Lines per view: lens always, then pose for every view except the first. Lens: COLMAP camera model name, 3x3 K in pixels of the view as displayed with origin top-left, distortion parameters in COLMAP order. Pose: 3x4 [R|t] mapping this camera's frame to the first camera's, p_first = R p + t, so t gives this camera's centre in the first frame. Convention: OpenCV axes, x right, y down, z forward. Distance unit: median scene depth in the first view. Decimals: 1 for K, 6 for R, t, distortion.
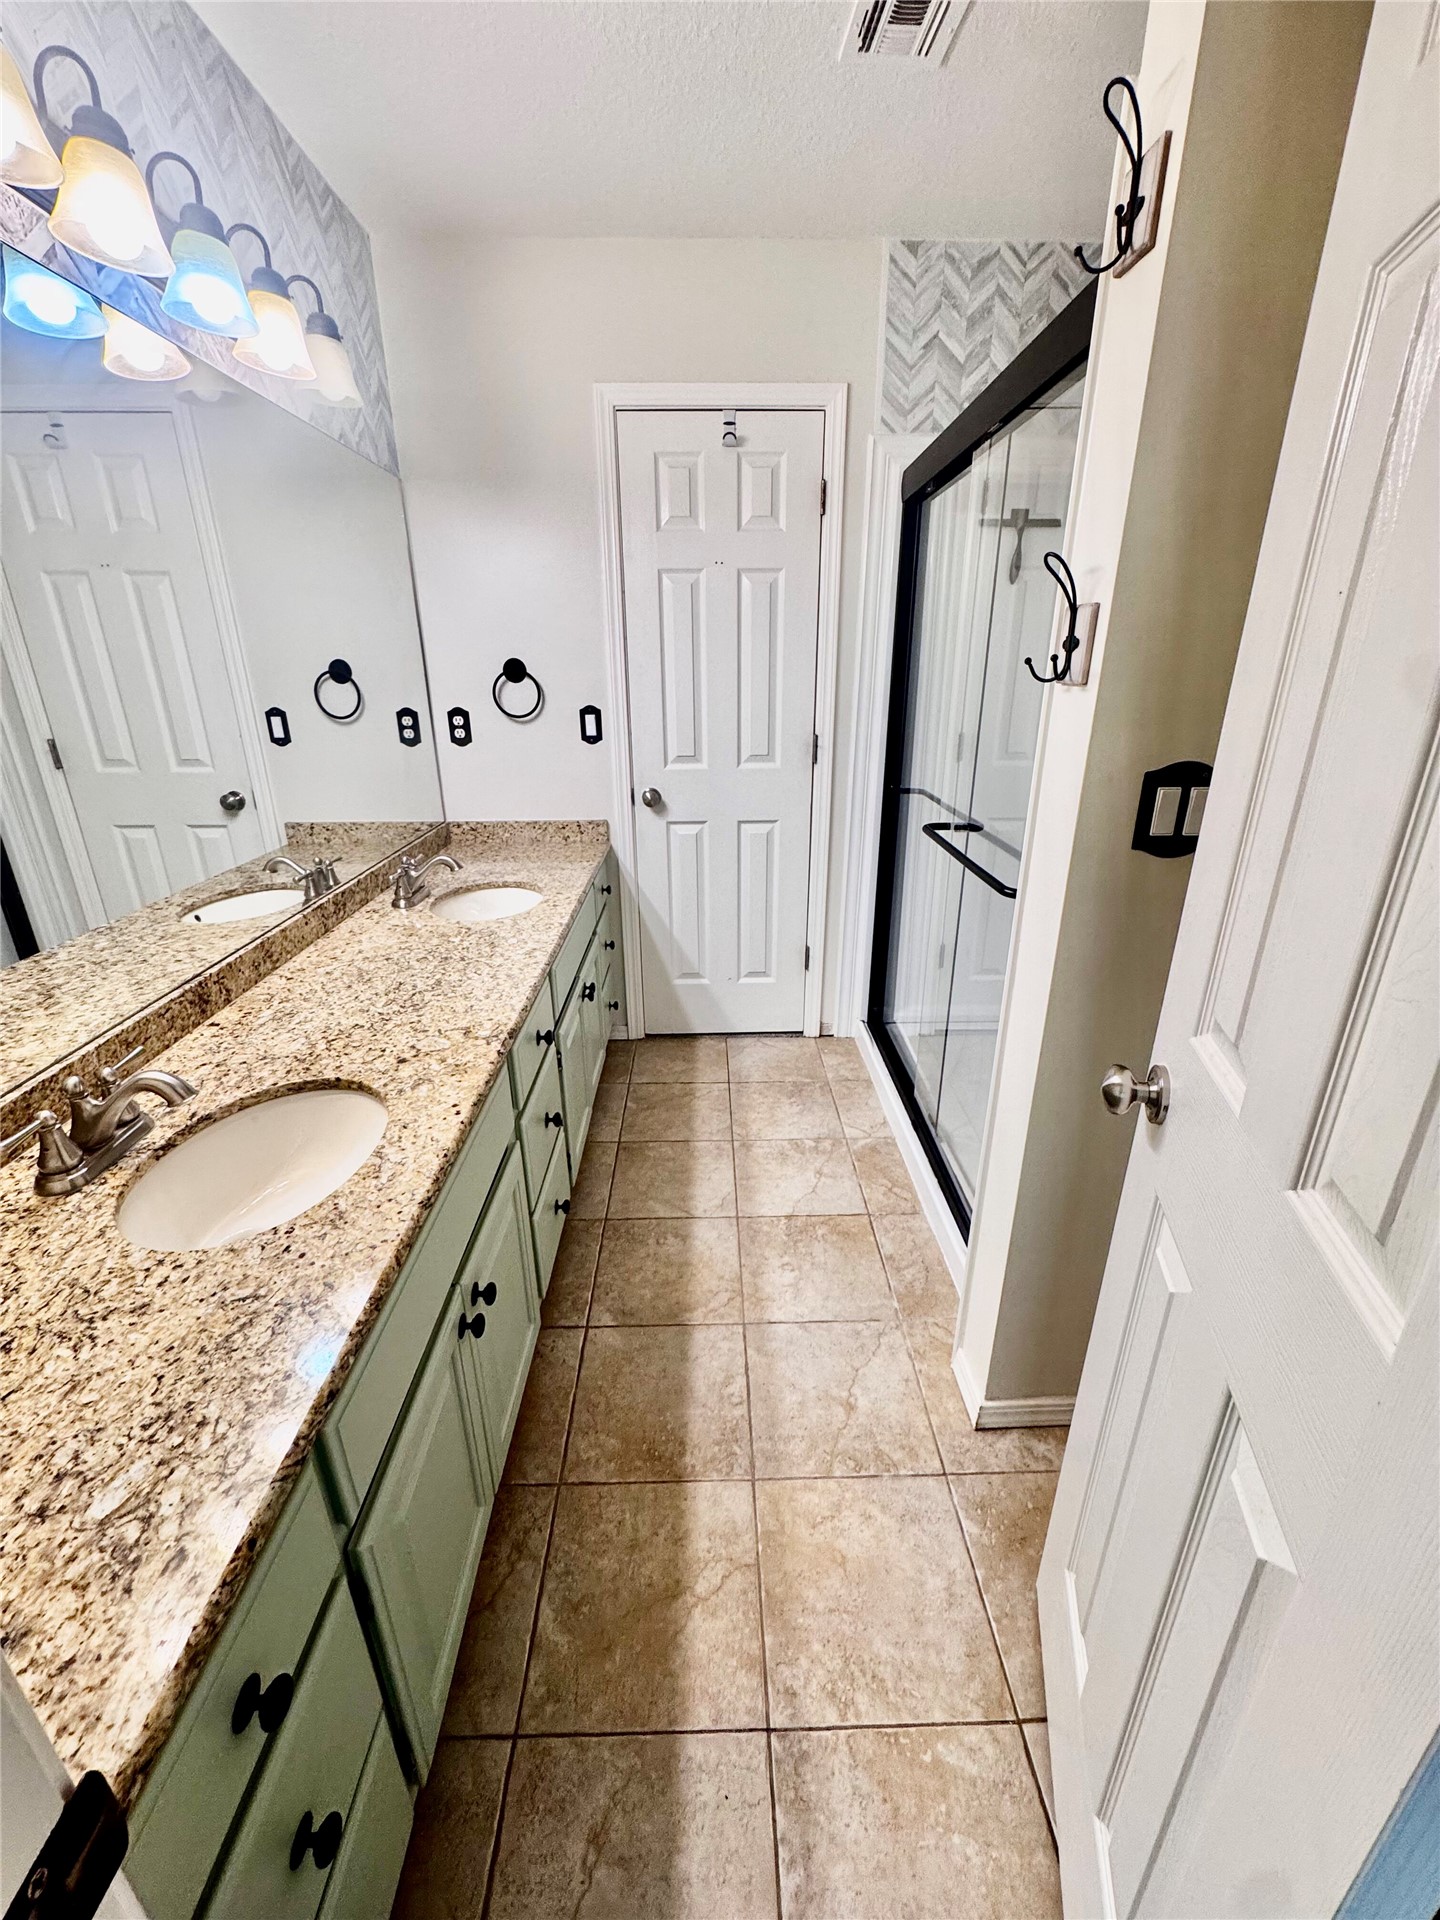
lens RADIAL K [[772.3, 0, 724.2], [0, 772.3, 957.8], [0, 0, 1]] dist [-0.004013, 0.000520]
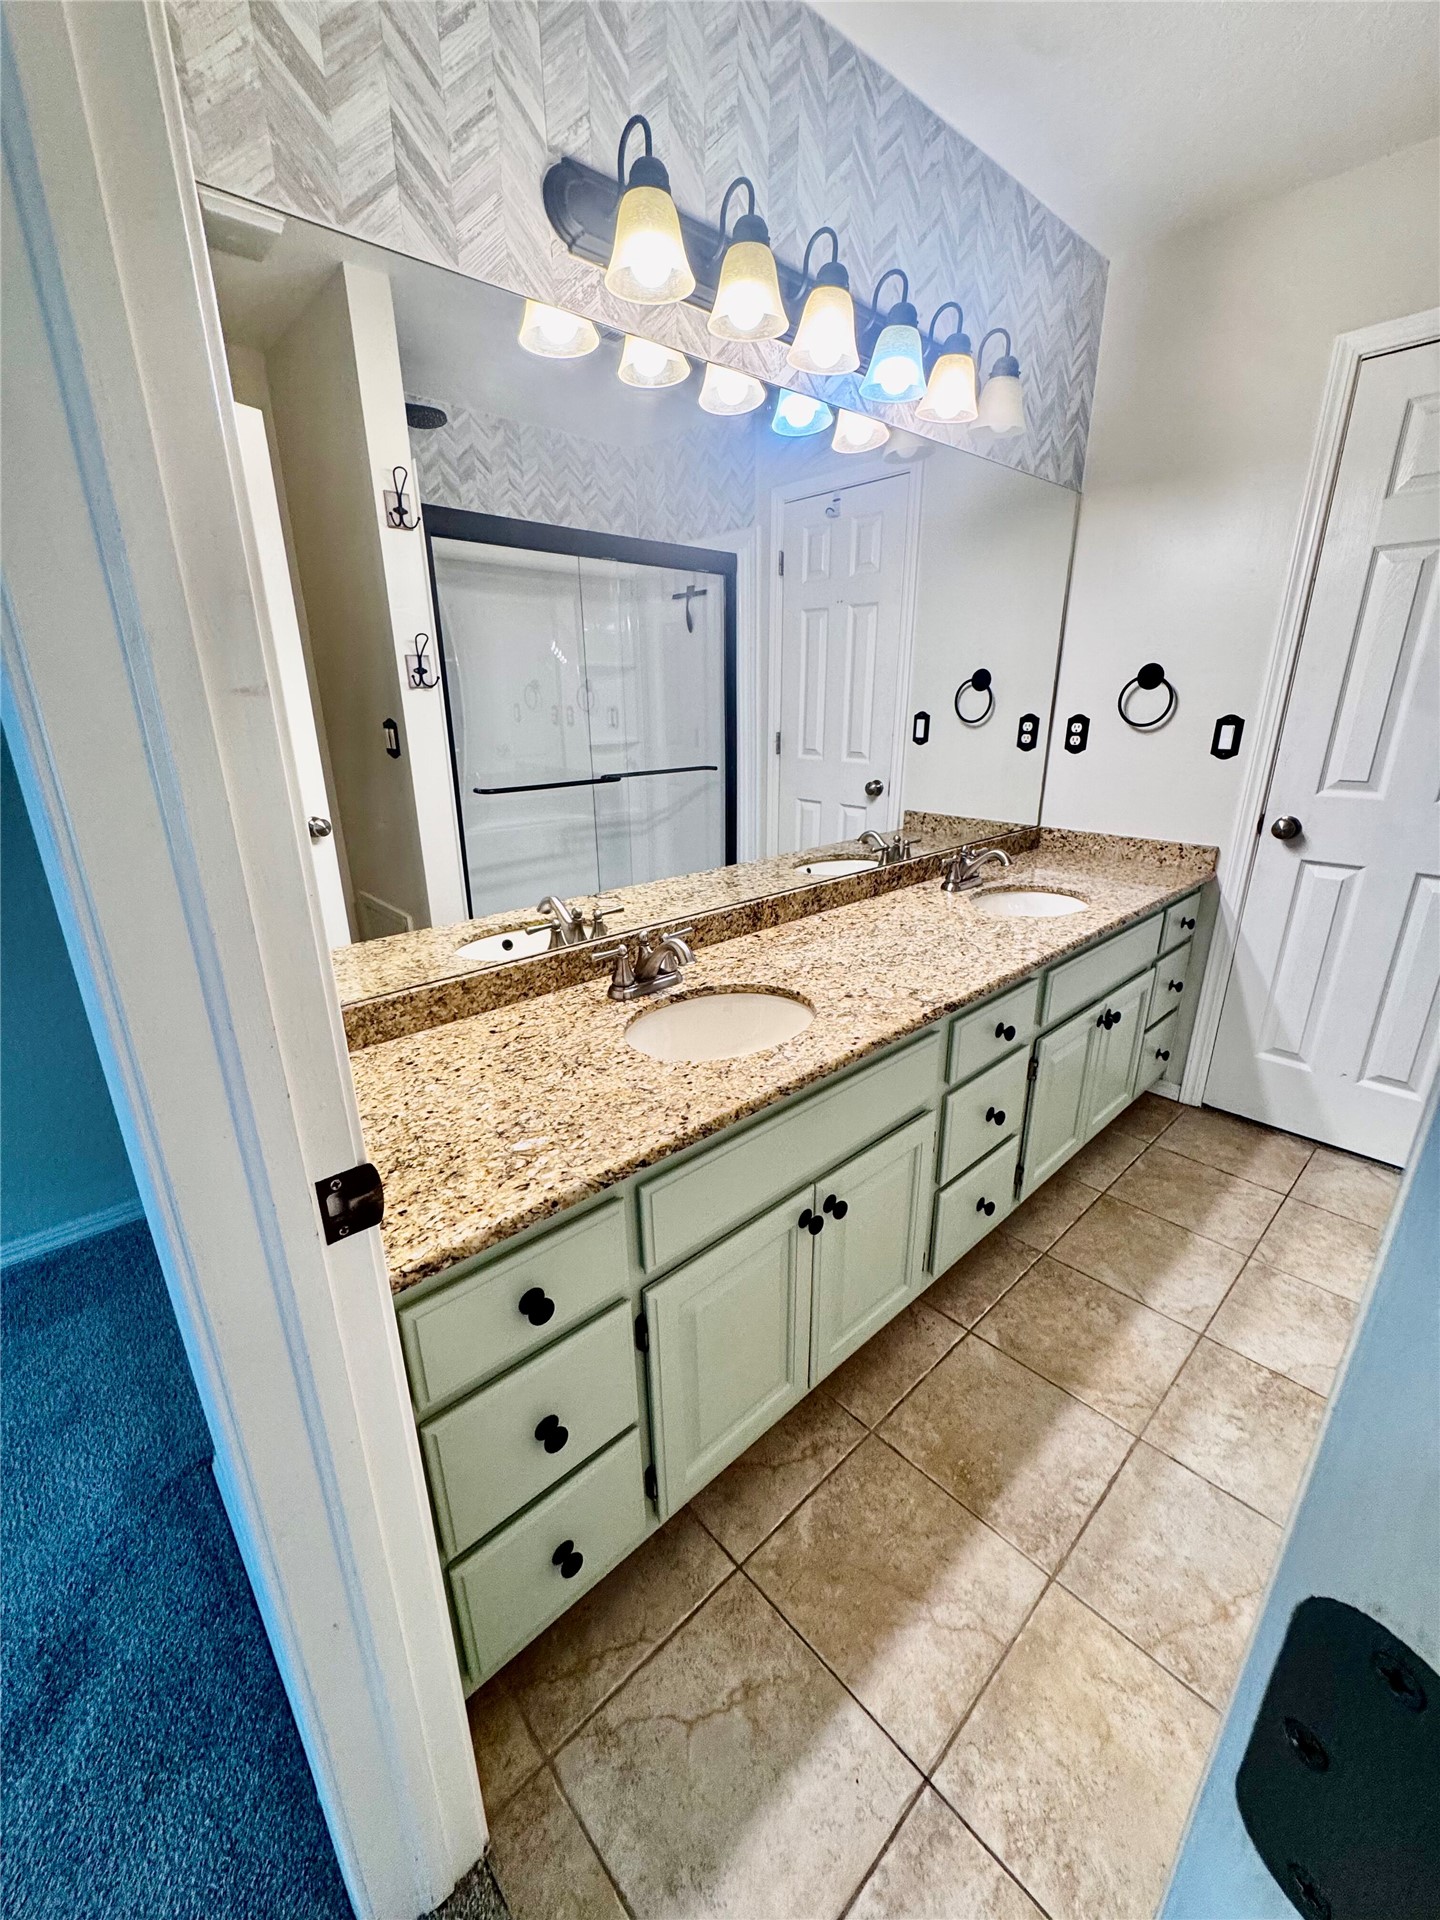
lens RADIAL K [[772.3, 0, 717.1], [0, 772.3, 957.9], [0, 0, 1]] dist [-0.004013, 0.000520]
pose [[0.657302, 0.241233, -0.713975, 0.211068], [-0.260917, 0.961638, 0.084706, 0.023994], [0.707019, 0.130611, 0.695029, 0.030456]]
